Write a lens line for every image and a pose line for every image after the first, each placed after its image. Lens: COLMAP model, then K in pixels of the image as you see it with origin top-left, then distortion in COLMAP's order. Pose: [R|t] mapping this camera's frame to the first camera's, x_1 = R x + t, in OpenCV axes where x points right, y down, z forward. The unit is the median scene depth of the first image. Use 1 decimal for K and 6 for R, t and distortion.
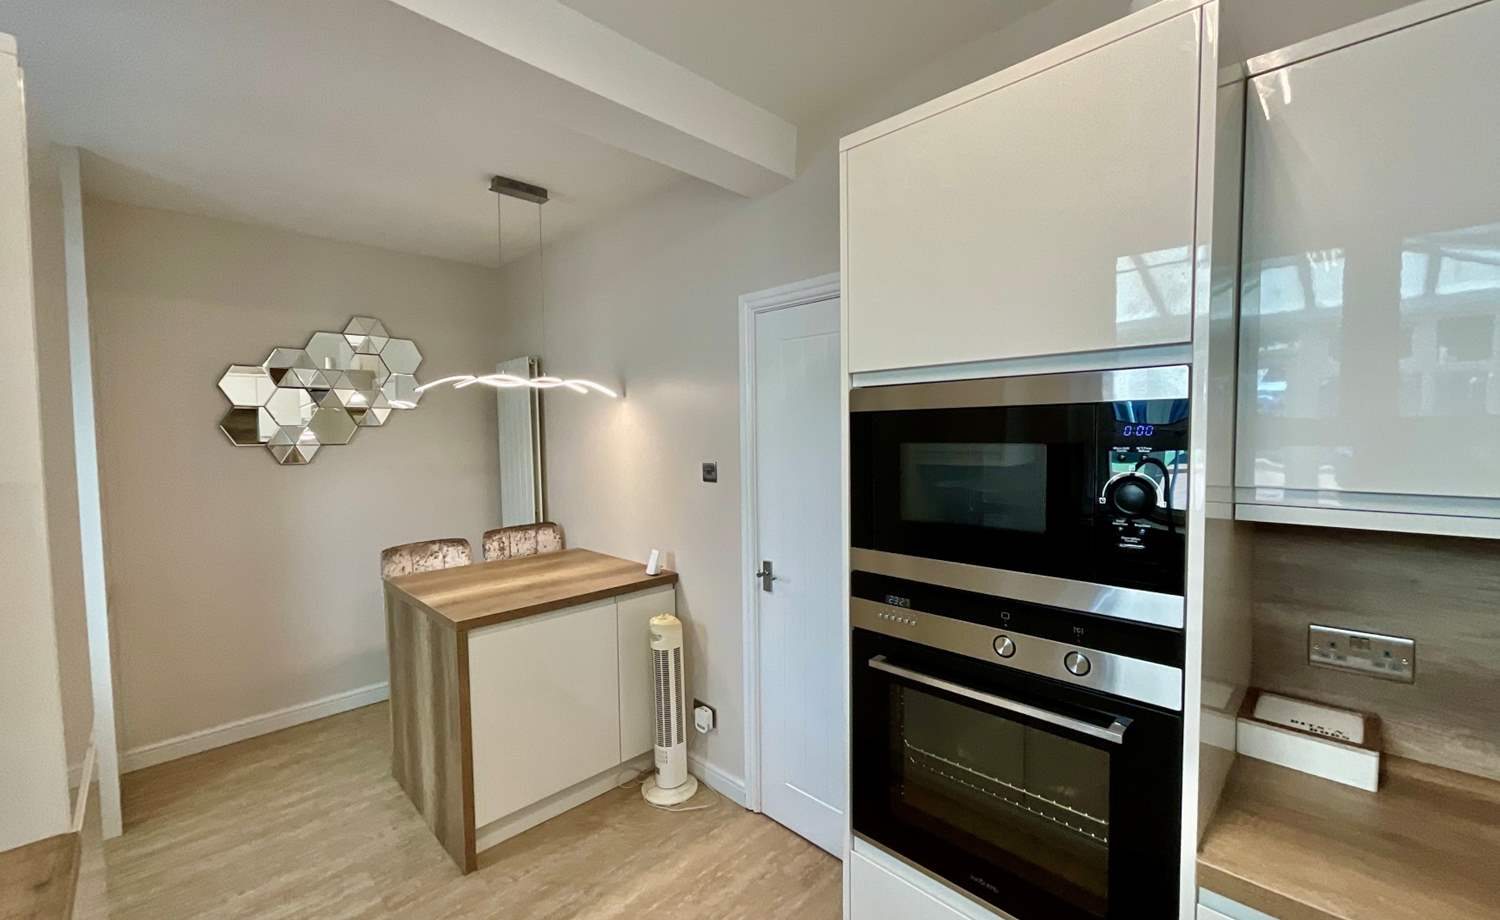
lens RADIAL K [[597.4, 0, 770.4], [0, 597.4, 462.9], [0, 0, 1]] dist [-0.010110, 0.000398]
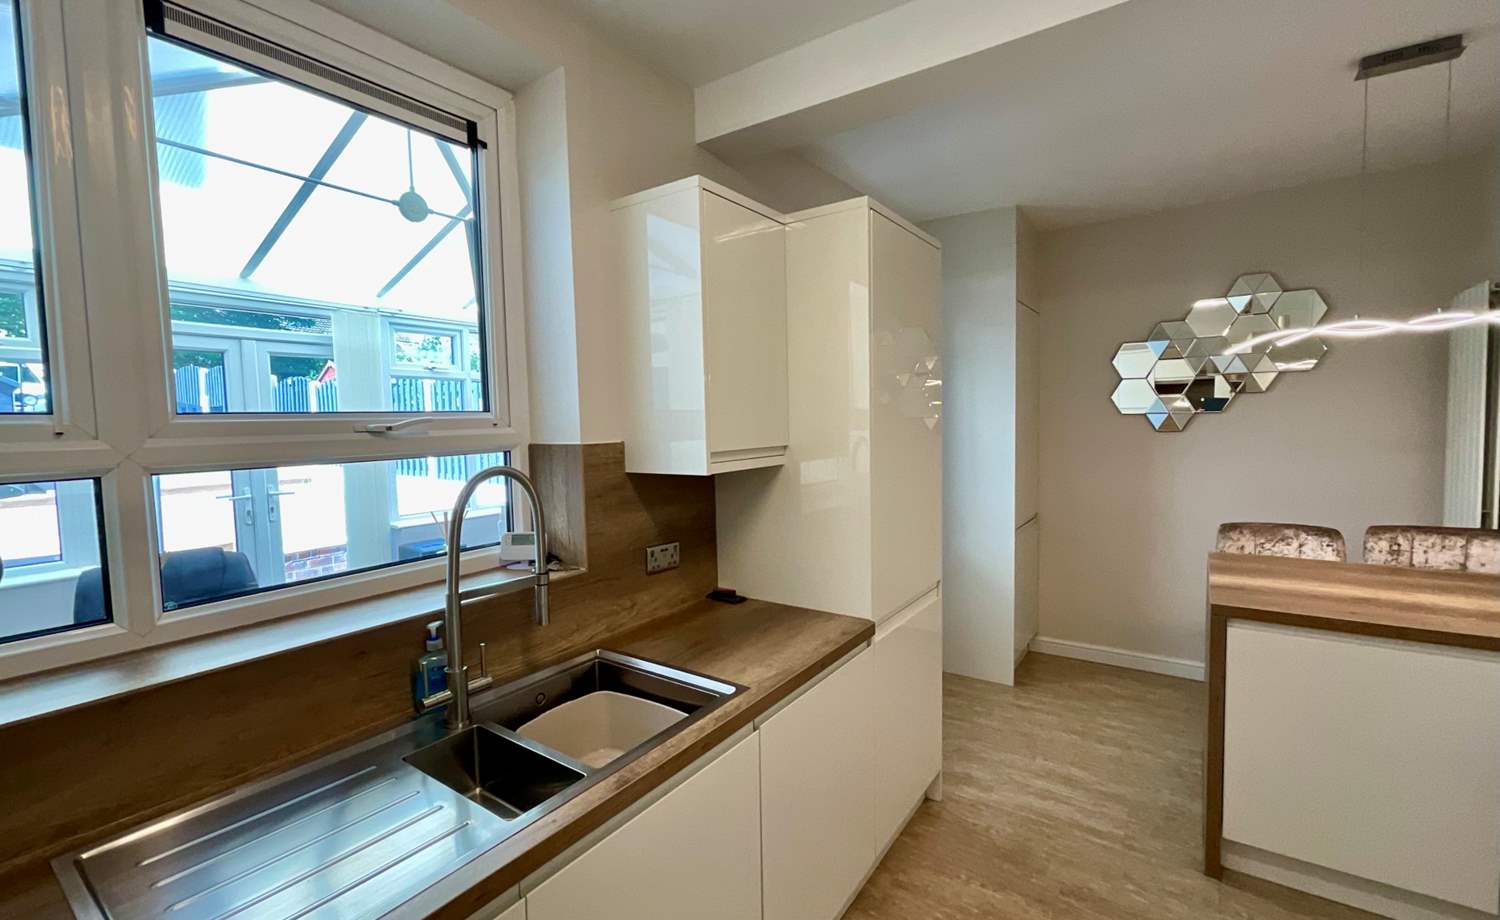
lens RADIAL K [[640.1, 0, 750.0], [0, 640.1, 460.0], [0, 0, 1]] dist [-0.000570, 0.000068]
pose [[0.154012, 0.067863, -0.985736, 0.232567], [-0.026299, 0.997567, 0.064569, -0.001687], [0.987719, 0.015980, 0.155422, 0.089499]]
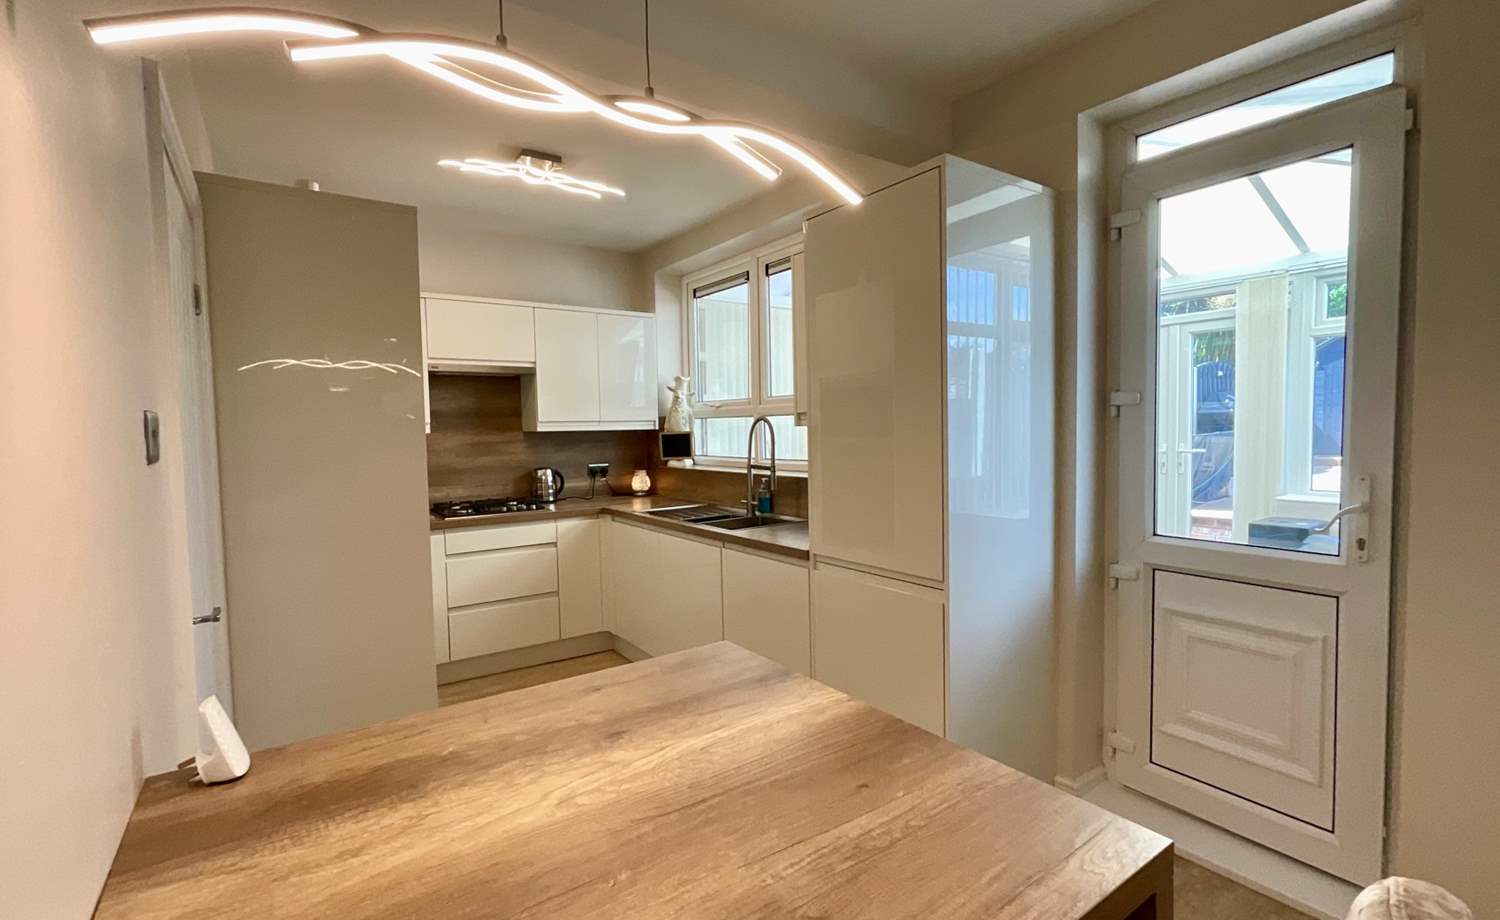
lens RADIAL K [[670.9, 0, 750.0], [0, 670.9, 460.0], [0, 0, 1]] dist [-0.000223, 0.000704]
pose [[-0.981819, 0.018747, 0.188893, -0.484381], [0.036700, 0.995083, 0.091995, 0.005622], [-0.186239, 0.097254, -0.977679, 1.177112]]
